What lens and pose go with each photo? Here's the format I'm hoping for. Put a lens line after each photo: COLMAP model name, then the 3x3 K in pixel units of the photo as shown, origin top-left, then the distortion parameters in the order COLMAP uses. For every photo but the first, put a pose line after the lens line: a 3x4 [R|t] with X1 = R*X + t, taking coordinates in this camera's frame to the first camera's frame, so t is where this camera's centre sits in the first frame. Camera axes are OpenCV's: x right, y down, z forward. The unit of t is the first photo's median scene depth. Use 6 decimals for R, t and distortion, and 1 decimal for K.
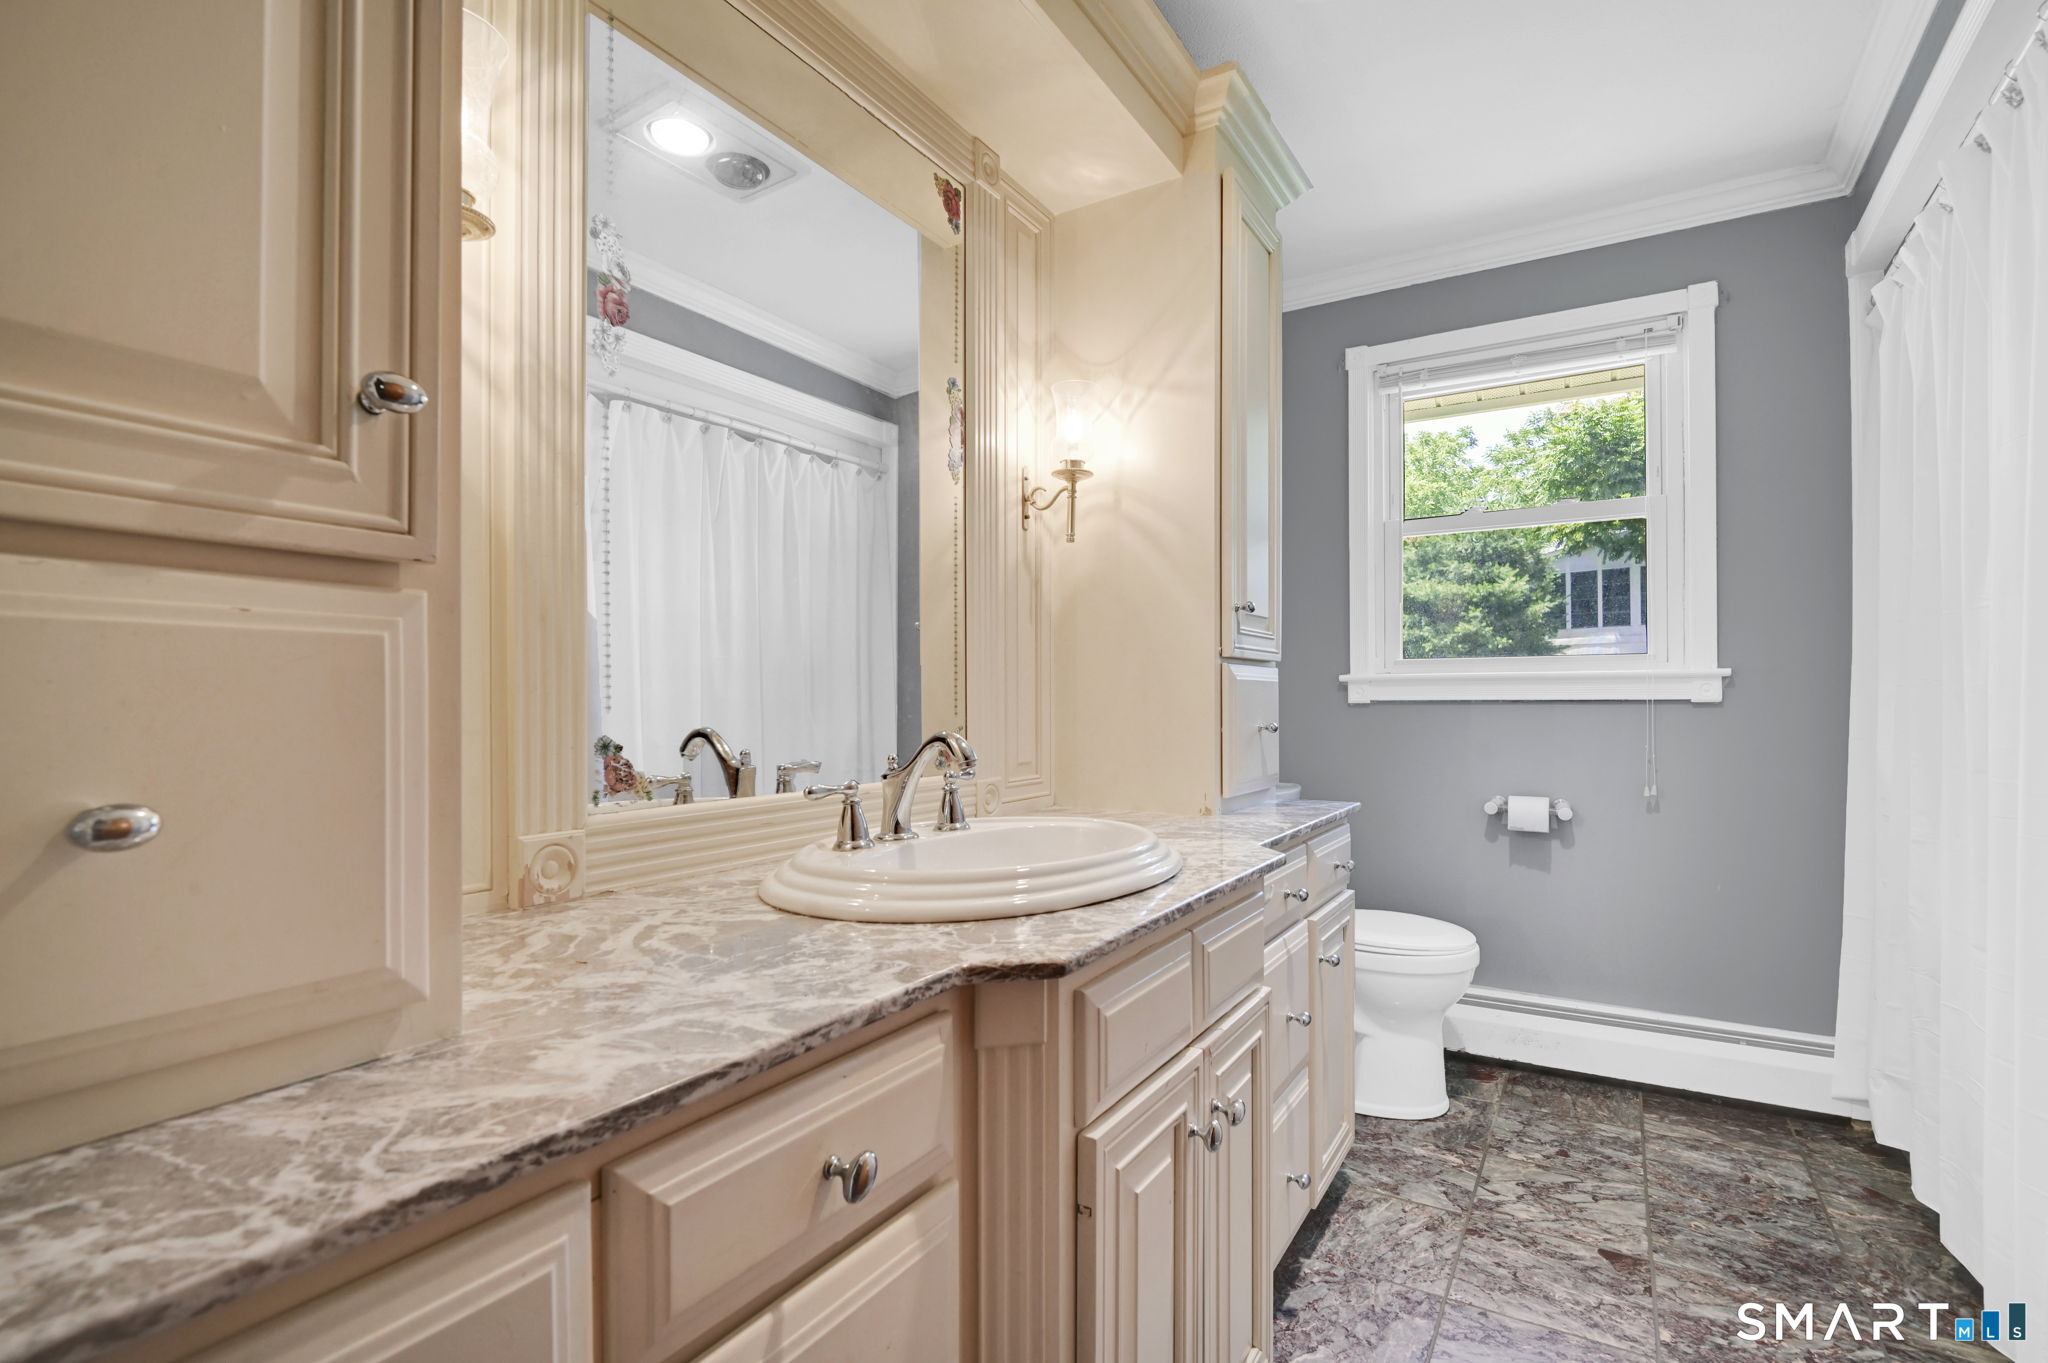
lens RADIAL K [[994.5, 0, 1025.8], [0, 994.5, 695.8], [0, 0, 1]] dist [-0.010827, -0.001592]
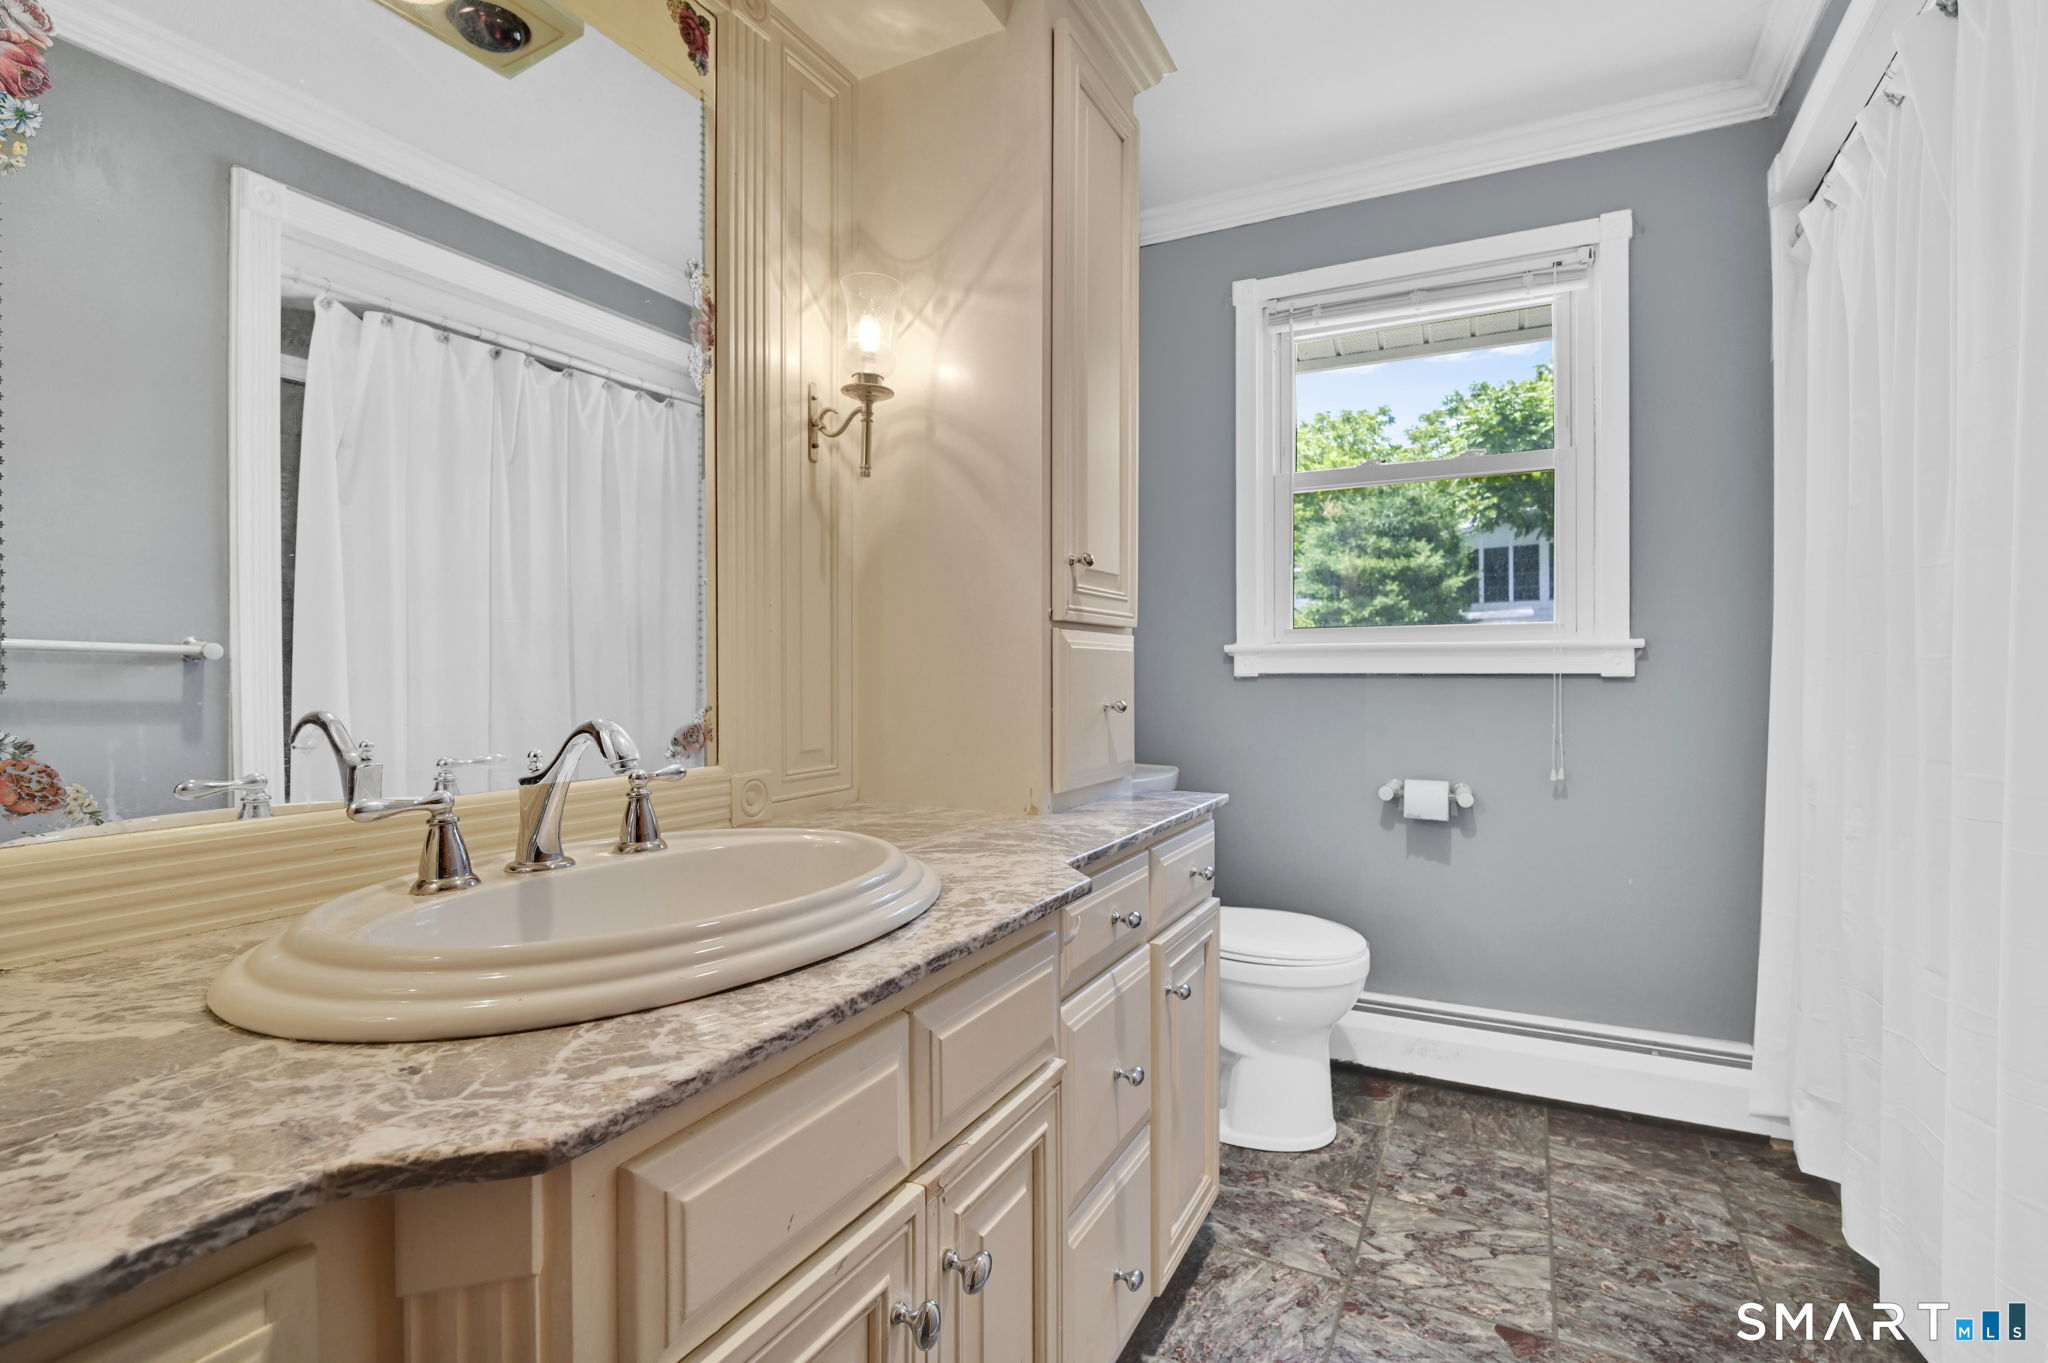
lens RADIAL K [[994.5, 0, 1021.4], [0, 994.5, 668.3], [0, 0, 1]] dist [-0.010827, -0.001592]
pose [[0.997739, 0.003041, 0.067143, 0.105516], [-0.003195, 0.999993, 0.002175, -0.001321], [-0.067136, -0.002385, 0.997741, 0.168229]]
